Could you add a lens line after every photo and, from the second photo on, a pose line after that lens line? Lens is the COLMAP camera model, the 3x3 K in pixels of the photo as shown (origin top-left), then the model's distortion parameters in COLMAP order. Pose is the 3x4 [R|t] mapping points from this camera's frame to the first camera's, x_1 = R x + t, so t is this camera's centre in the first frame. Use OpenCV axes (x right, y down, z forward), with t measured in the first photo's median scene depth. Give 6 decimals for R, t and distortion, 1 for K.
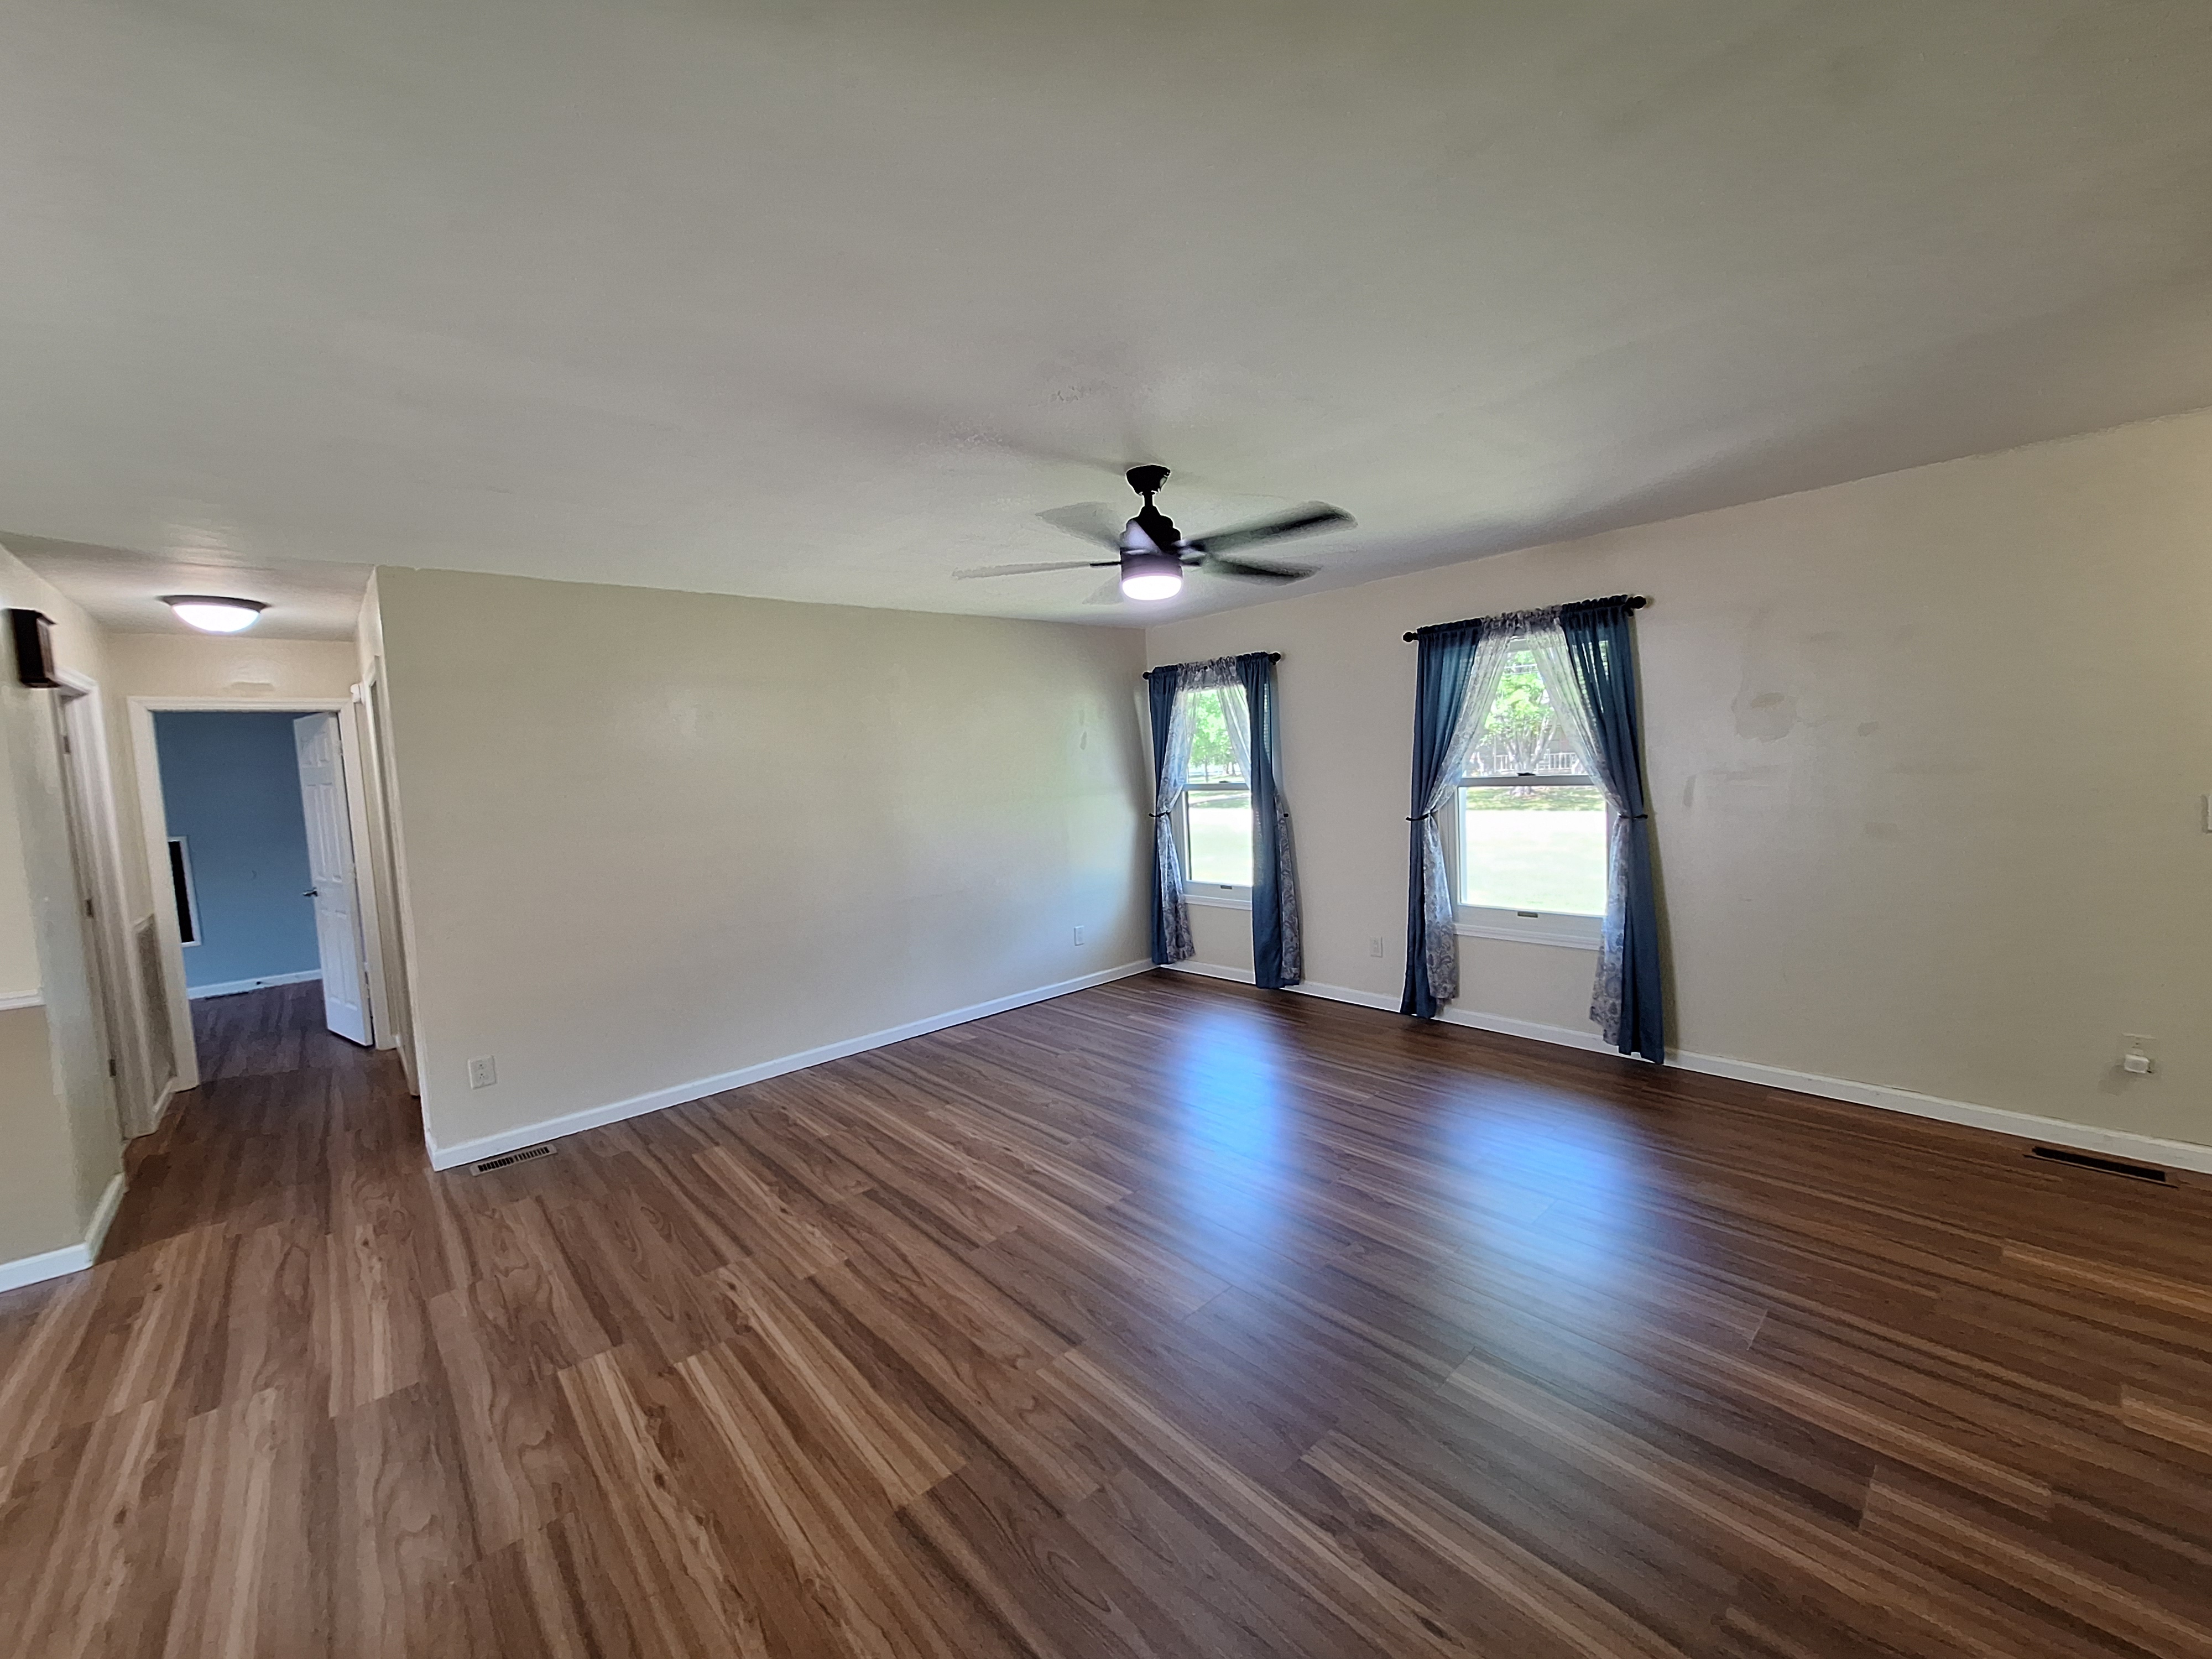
lens RADIAL K [[878.8, 0, 1106.9], [0, 878.8, 776.8], [0, 0, 1]] dist [-0.002229, -0.000070]
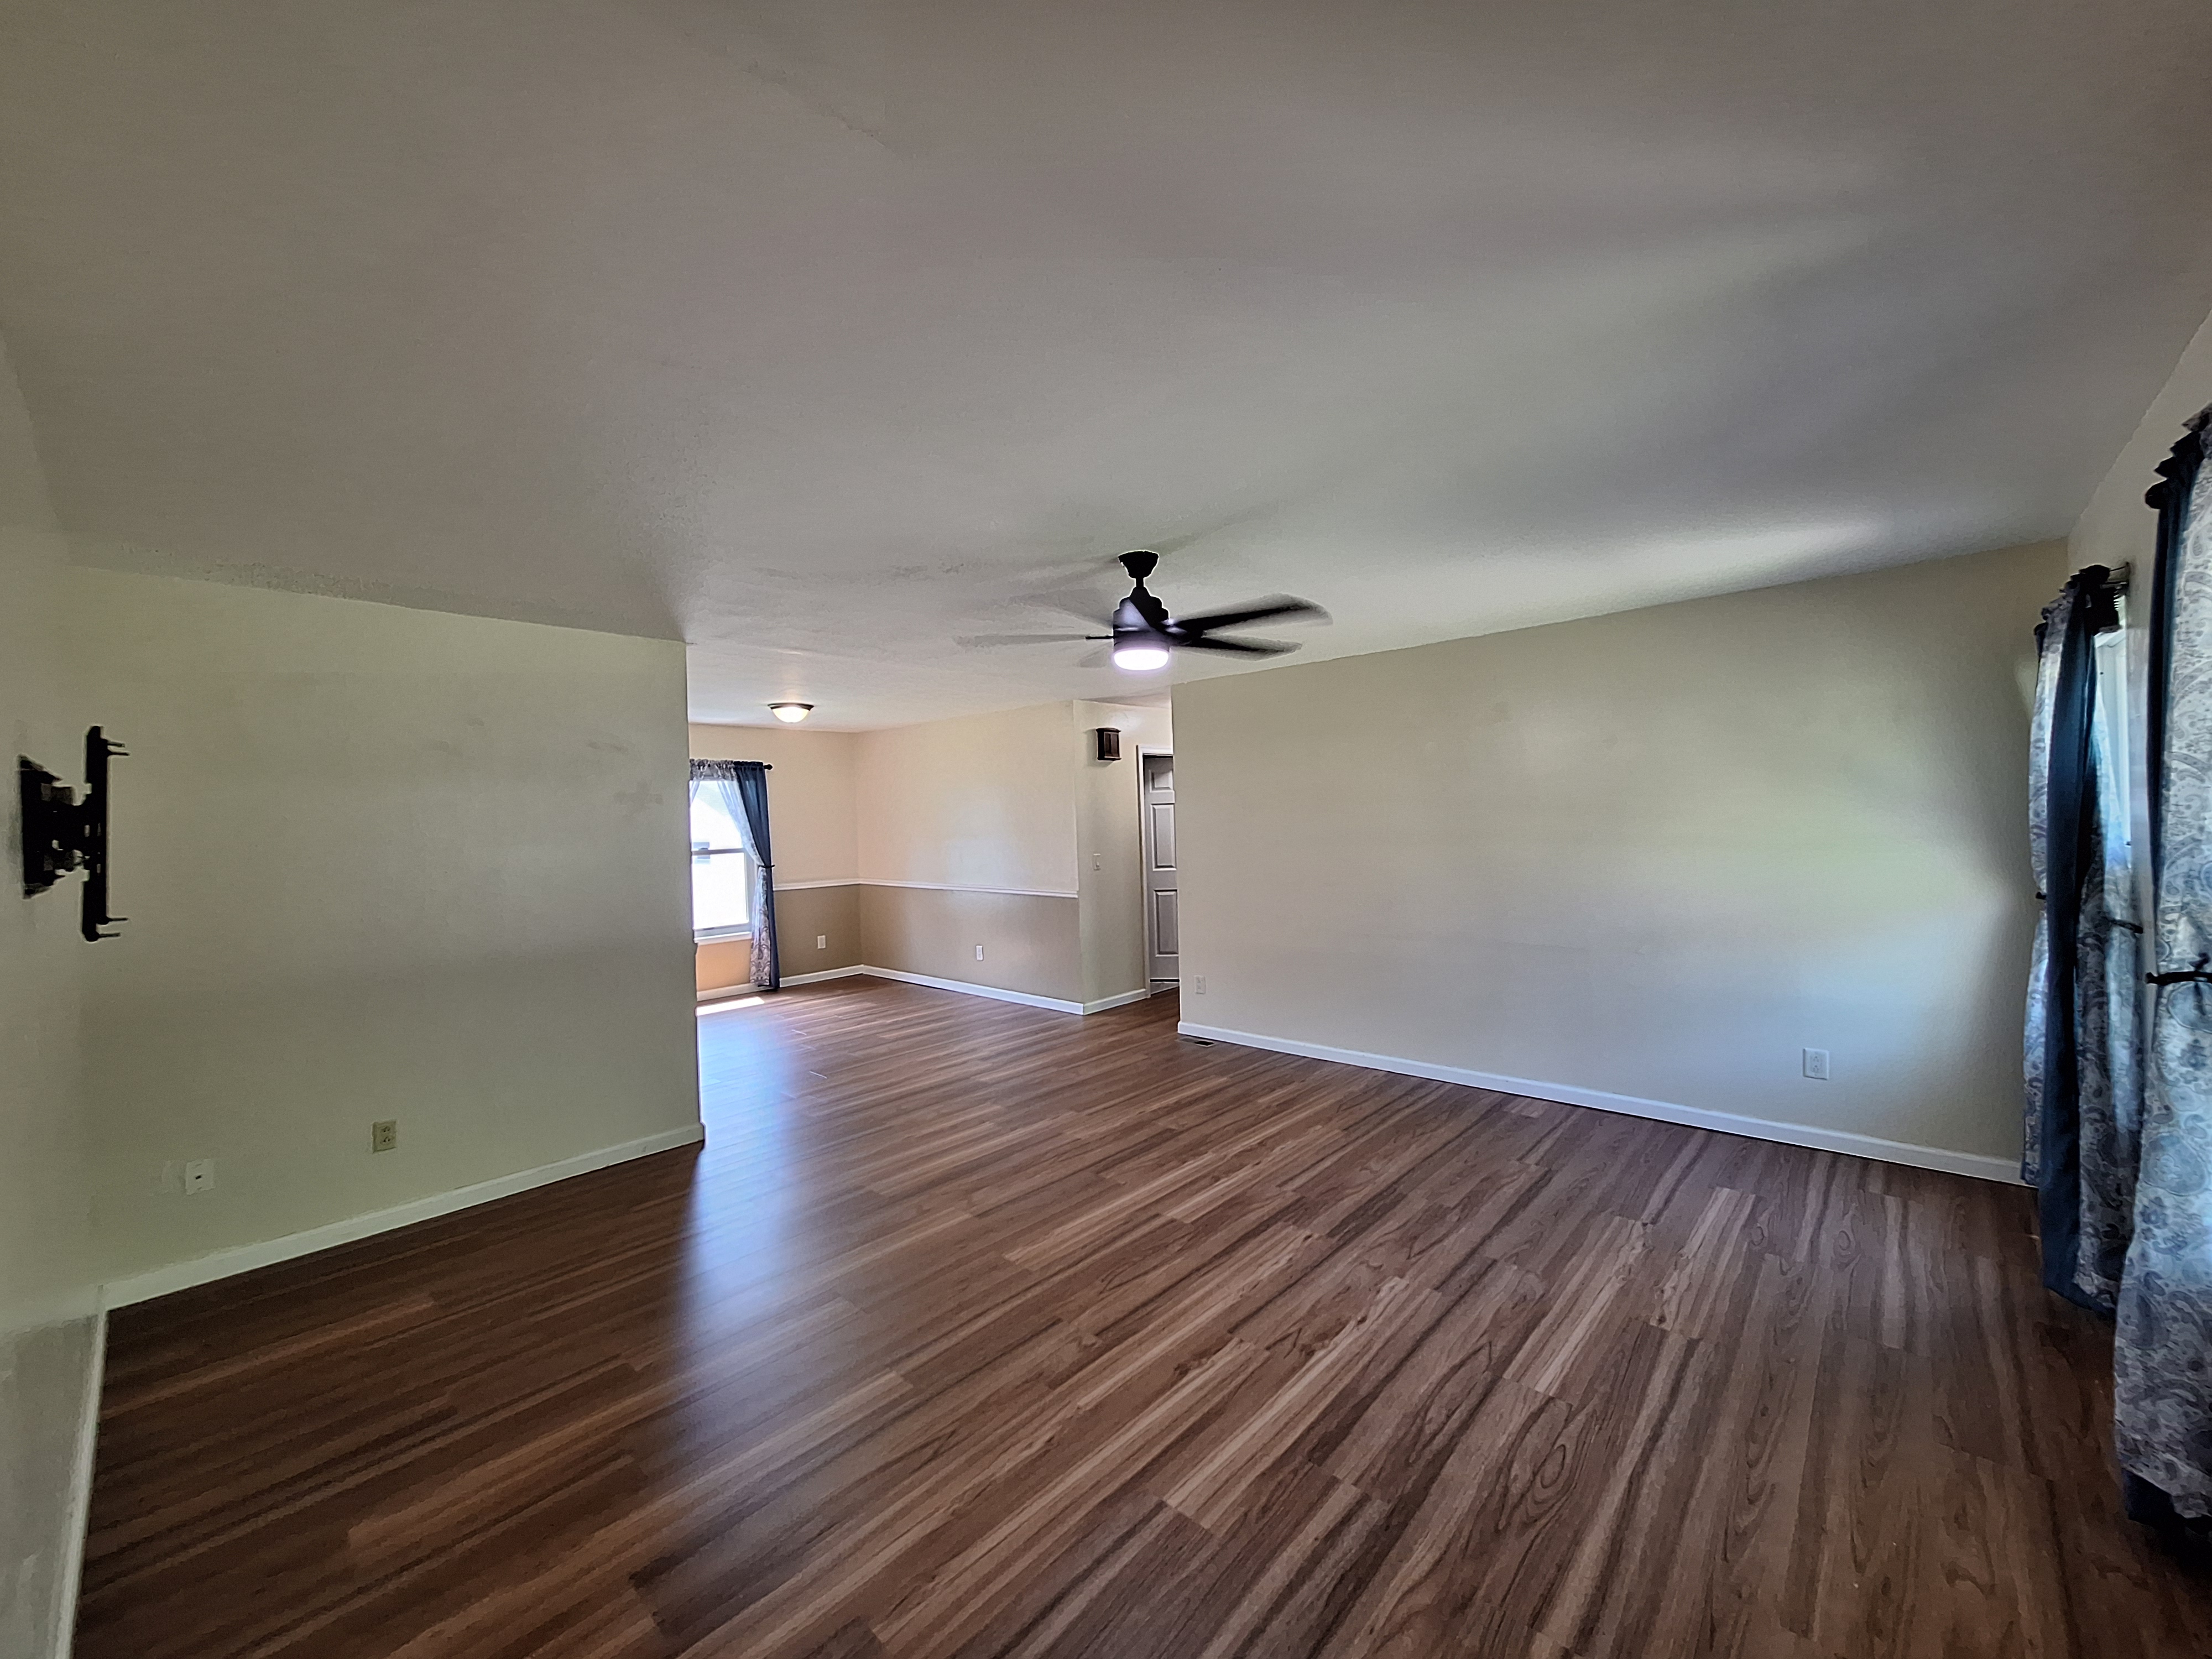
lens RADIAL K [[850.2, 0, 1106.0], [0, 850.2, 829.5], [0, 0, 1]] dist [-0.012129, 0.000077]
pose [[0.095884, 0.059627, -0.993605, 1.094314], [0.005033, 0.998162, 0.060386, -0.070568], [0.995380, -0.010791, 0.095408, 0.875121]]
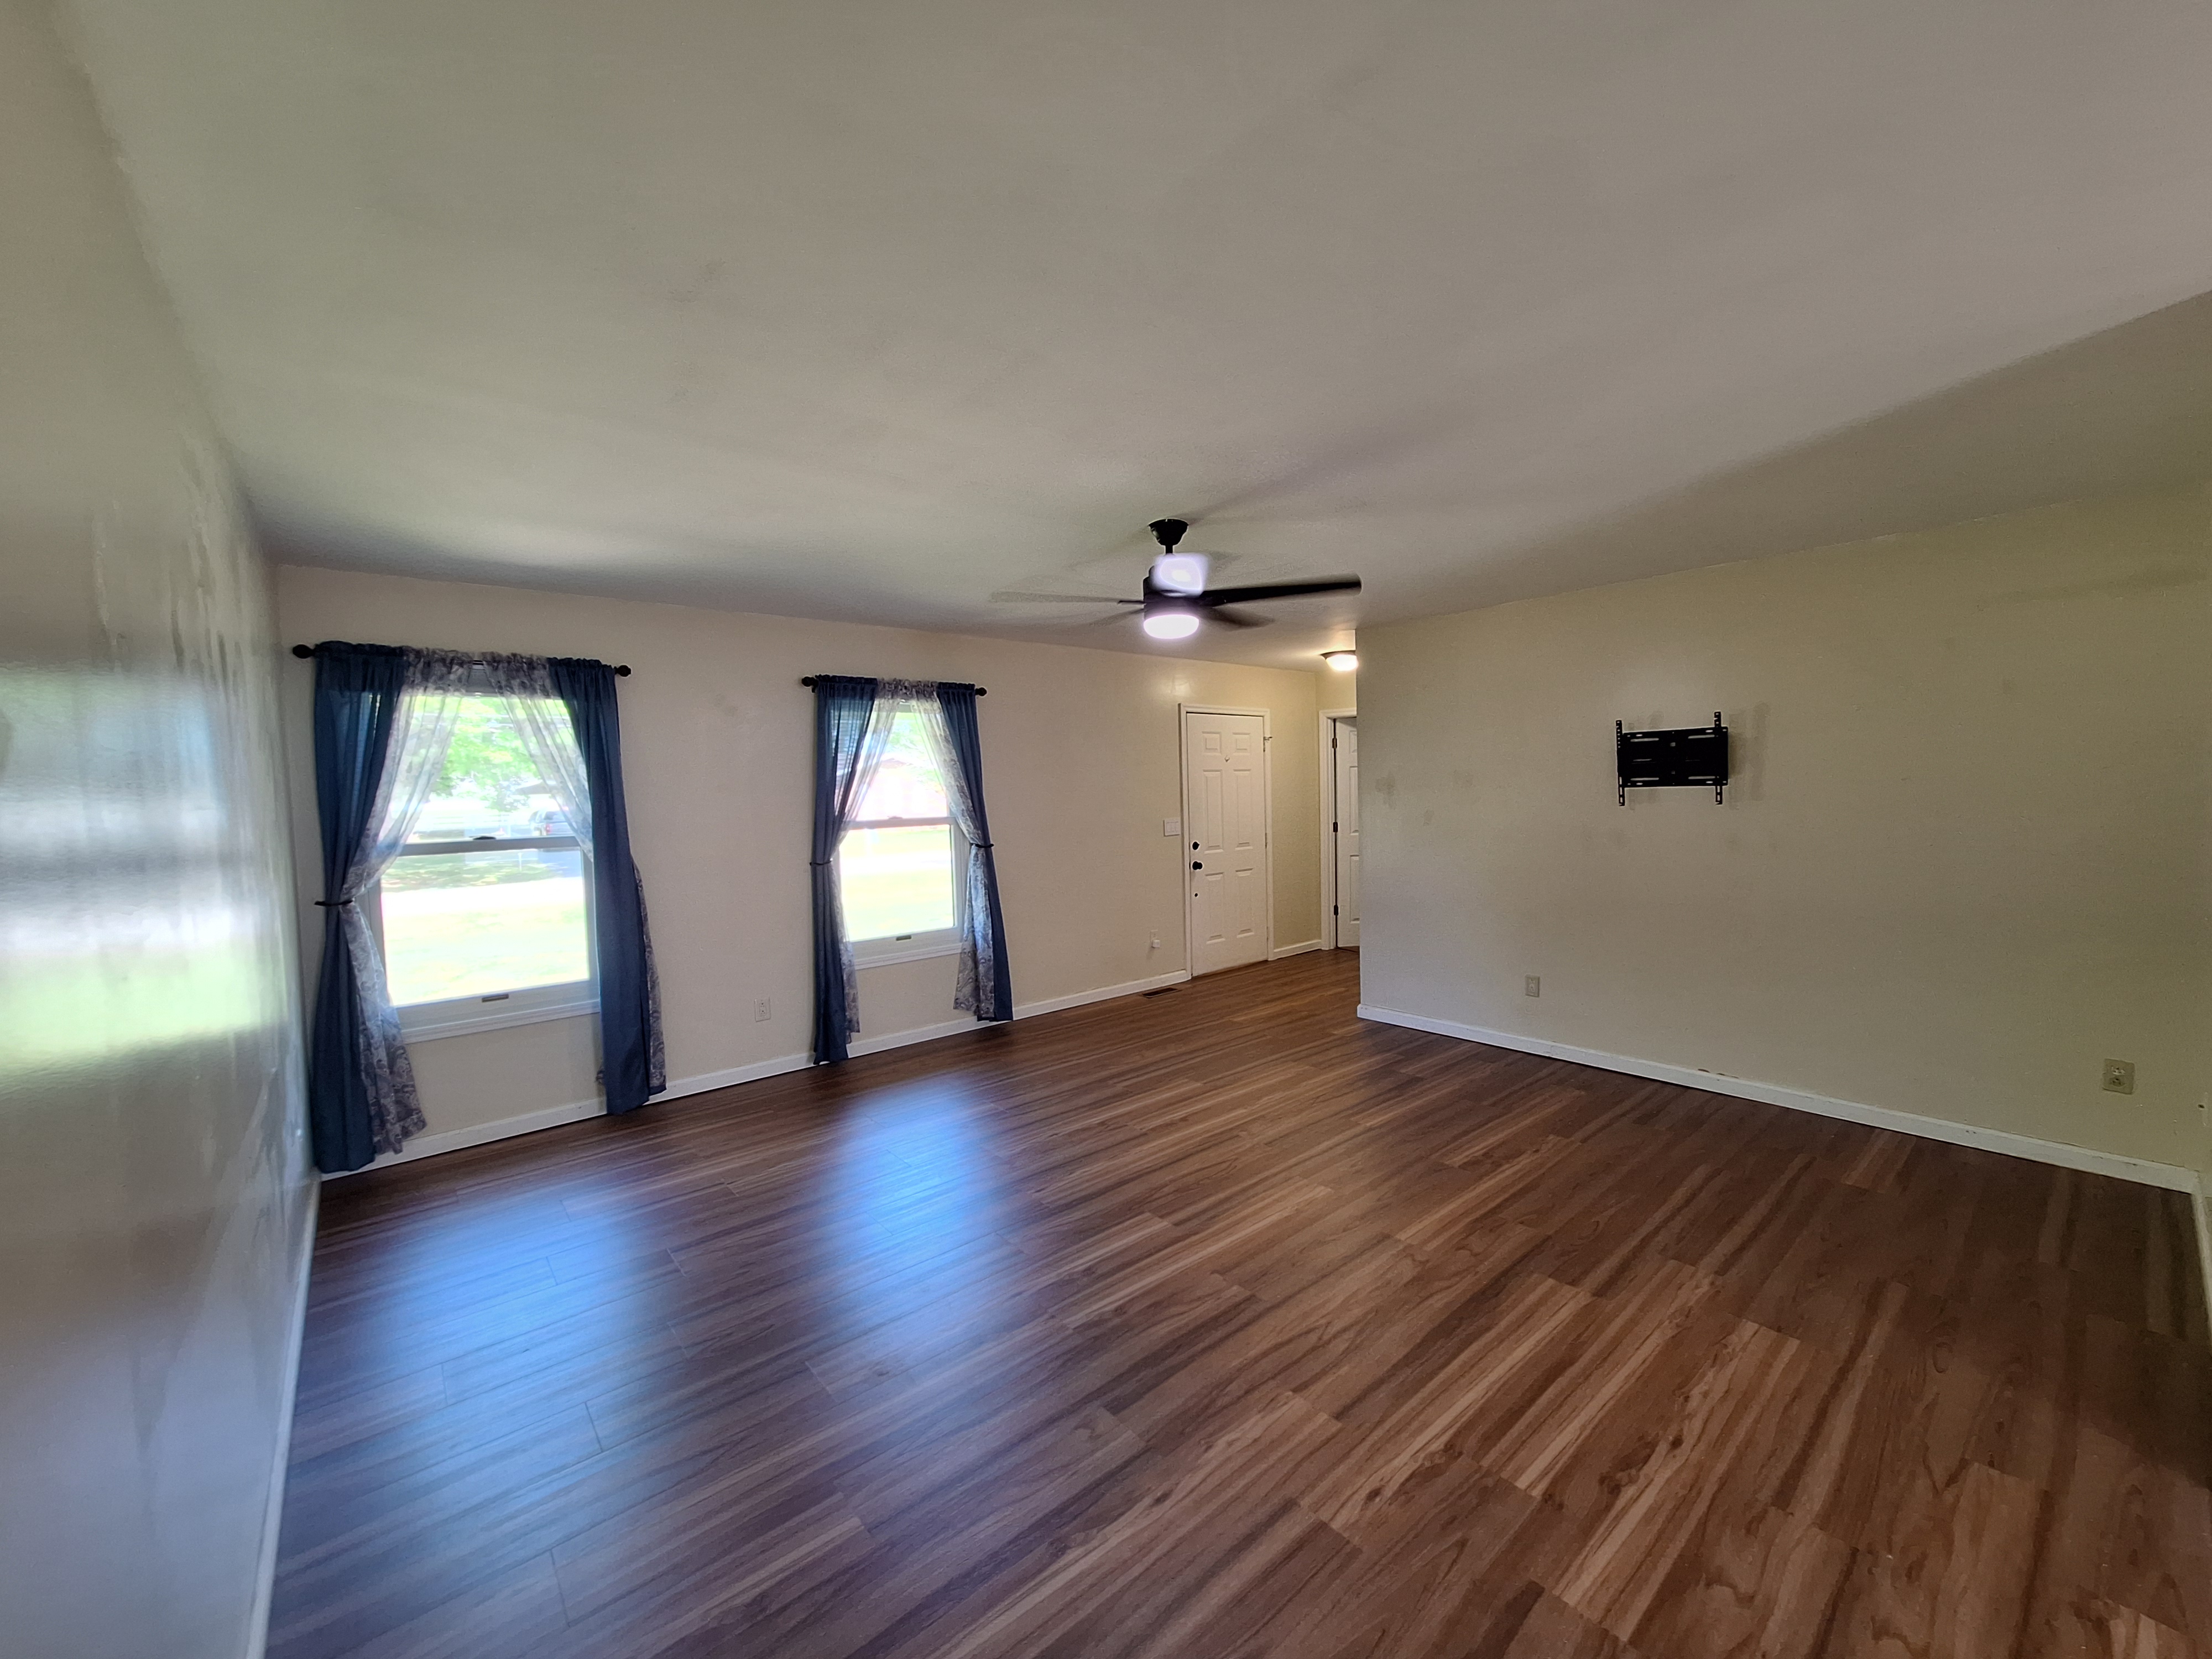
lens RADIAL K [[861.7, 0, 1106.0], [0, 861.7, 829.5], [0, 0, 1]] dist [0.000967, 0.000362]
pose [[0.031897, -0.002512, 0.999488, -1.037645], [0.042406, 0.999100, 0.001157, 0.034386], [-0.998591, 0.042347, 0.031974, 1.079868]]
